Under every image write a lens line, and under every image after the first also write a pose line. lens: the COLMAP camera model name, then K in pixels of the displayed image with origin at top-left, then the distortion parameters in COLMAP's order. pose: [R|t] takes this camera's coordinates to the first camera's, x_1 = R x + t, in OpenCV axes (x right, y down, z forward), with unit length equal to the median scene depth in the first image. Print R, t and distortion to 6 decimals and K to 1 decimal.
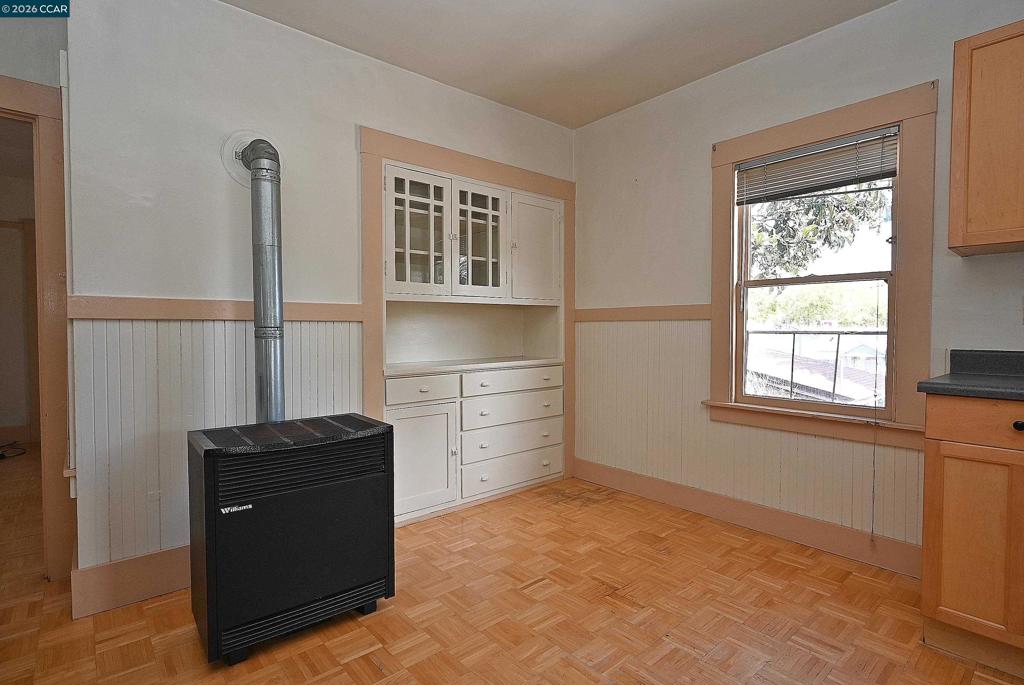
lens RADIAL K [[509.1, 0, 510.0], [0, 509.1, 340.3], [0, 0, 1]] dist [-0.003783, -0.002158]
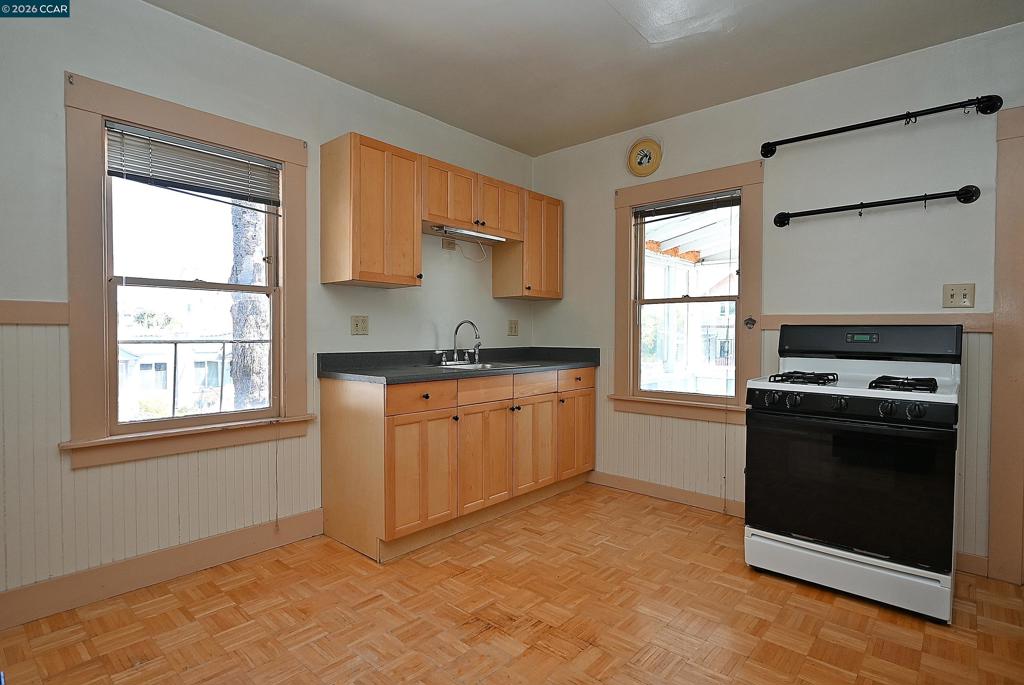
lens RADIAL K [[509.1, 0, 510.5], [0, 509.1, 343.9], [0, 0, 1]] dist [-0.003783, -0.002158]
pose [[-0.124119, -0.015922, 0.992140, -0.414880], [0.025460, 0.999491, 0.019226, -0.014991], [-0.991941, 0.027646, -0.123650, 0.551897]]
